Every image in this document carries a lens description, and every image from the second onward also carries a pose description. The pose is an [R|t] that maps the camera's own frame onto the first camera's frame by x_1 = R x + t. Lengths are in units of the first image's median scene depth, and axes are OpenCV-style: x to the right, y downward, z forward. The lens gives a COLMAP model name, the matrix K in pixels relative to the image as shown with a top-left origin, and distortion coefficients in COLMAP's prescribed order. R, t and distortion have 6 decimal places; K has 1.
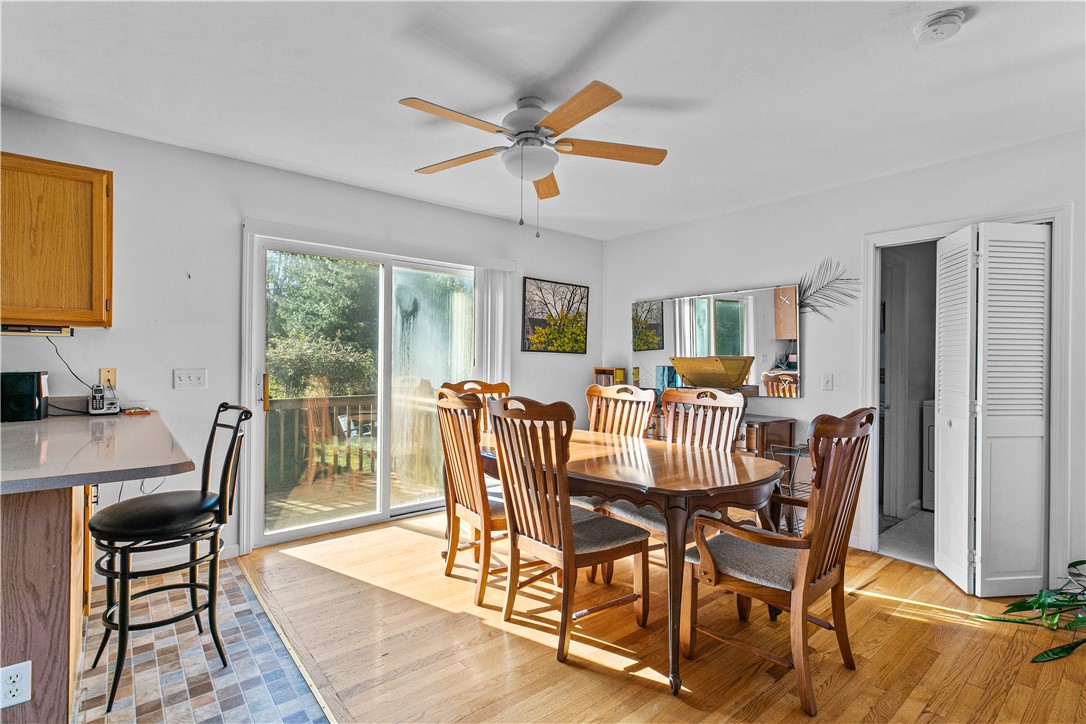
lens RADIAL K [[502.6, 0, 567.3], [0, 502.6, 360.7], [0, 0, 1]] dist [-0.012200, -0.000024]
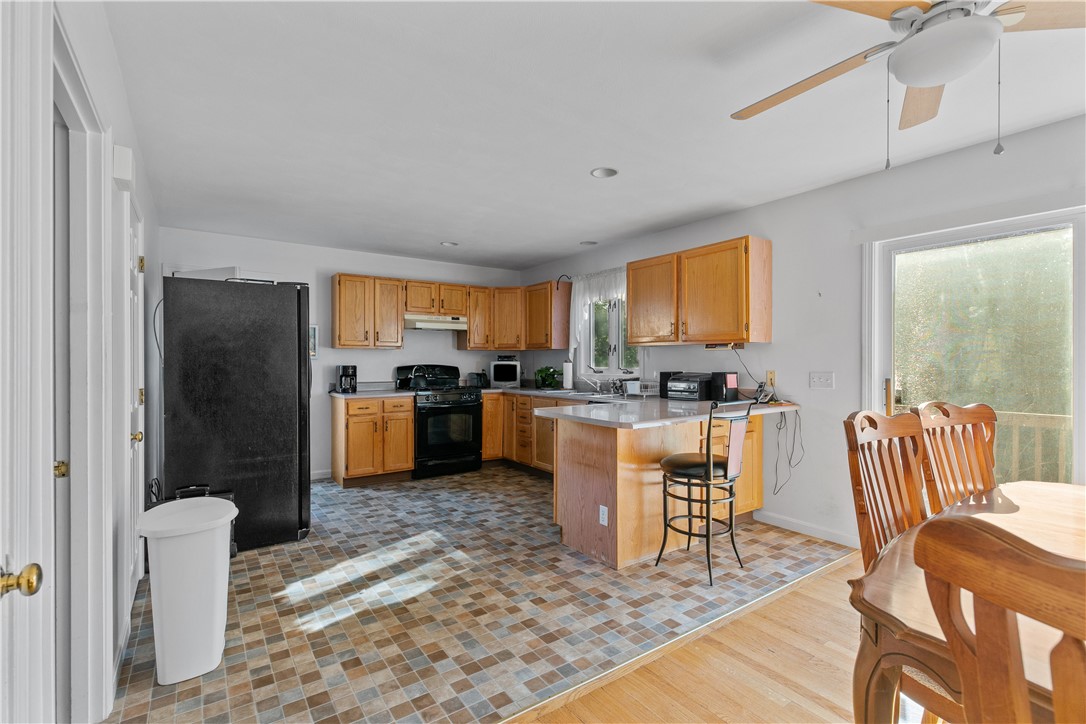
lens RADIAL K [[494.0, 0, 544.9], [0, 494.0, 366.3], [0, 0, 1]] dist [0.002877, 0.000285]
pose [[-0.097936, 0.000752, -0.995192, 0.569020], [-0.002278, 0.999997, 0.000980, 0.003344], [0.995190, 0.002363, -0.097934, 0.533863]]
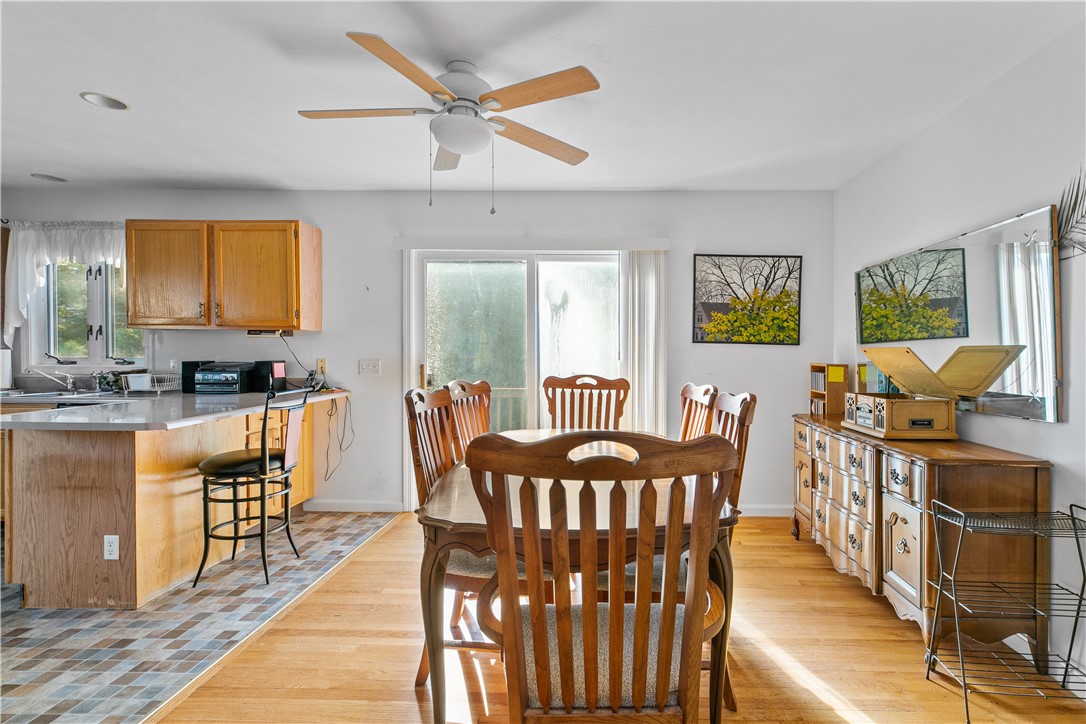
lens RADIAL K [[531.9, 0, 592.7], [0, 531.9, 359.8], [0, 0, 1]] dist [0.001151, 0.000469]
pose [[0.745130, 0.007053, -0.666882, 0.708400], [-0.001362, 0.999958, 0.009053, 0.003323], [0.666918, -0.005838, 0.745108, 0.413254]]
